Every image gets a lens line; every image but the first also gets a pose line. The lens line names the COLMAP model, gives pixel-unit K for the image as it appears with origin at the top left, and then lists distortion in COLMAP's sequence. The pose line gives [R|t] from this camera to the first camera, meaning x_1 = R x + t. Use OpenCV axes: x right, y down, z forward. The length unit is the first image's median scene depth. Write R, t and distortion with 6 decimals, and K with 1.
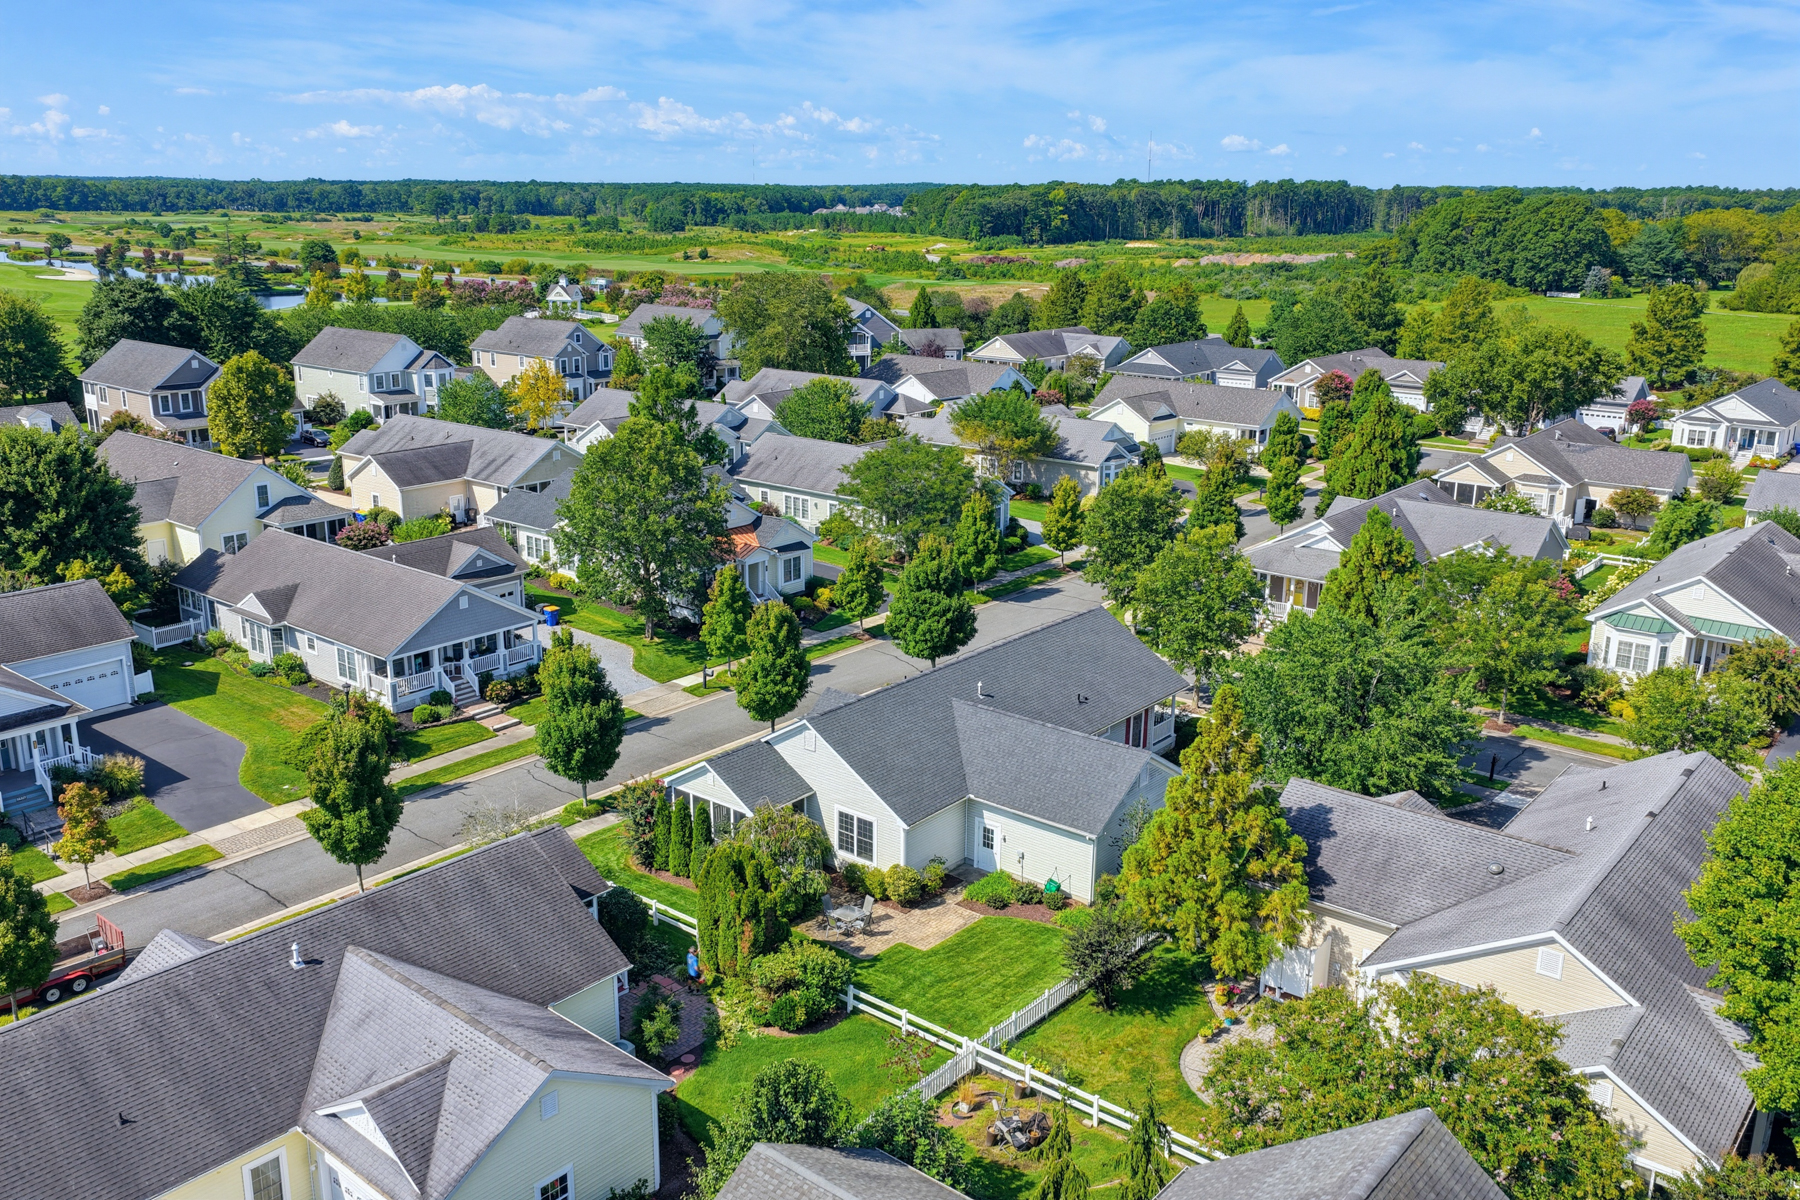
lens RADIAL K [[1499.5, 0, 900.0], [0, 1499.5, 600.0], [0, 0, 1]] dist [-0.010090, 0.020602]
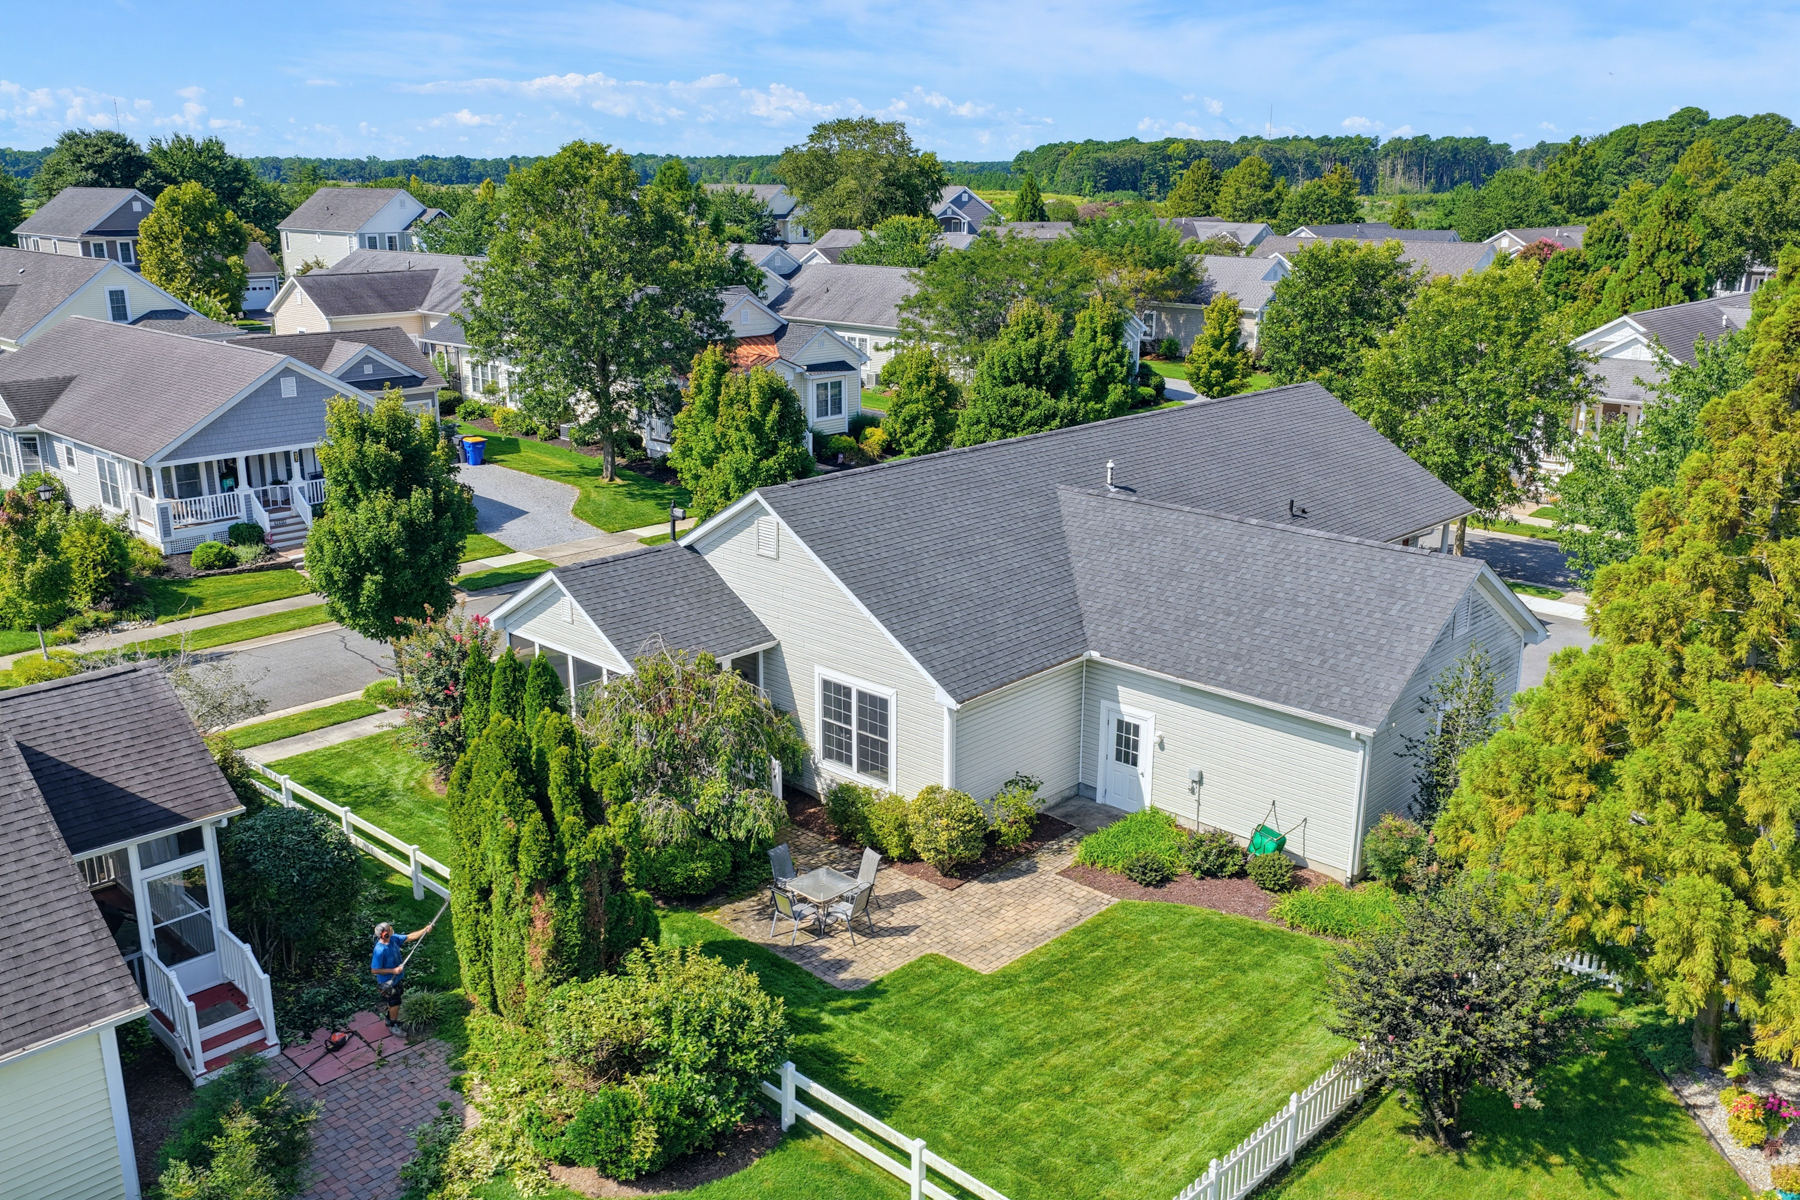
lens RADIAL K [[1499.5, 0, 900.0], [0, 1499.5, 600.0], [0, 0, 1]] dist [-0.010090, 0.020602]
pose [[0.997419, 0.015093, -0.070203, 0.018448], [-0.014511, 0.999856, 0.008795, 0.109206], [0.070325, -0.007753, 0.997494, 0.507158]]
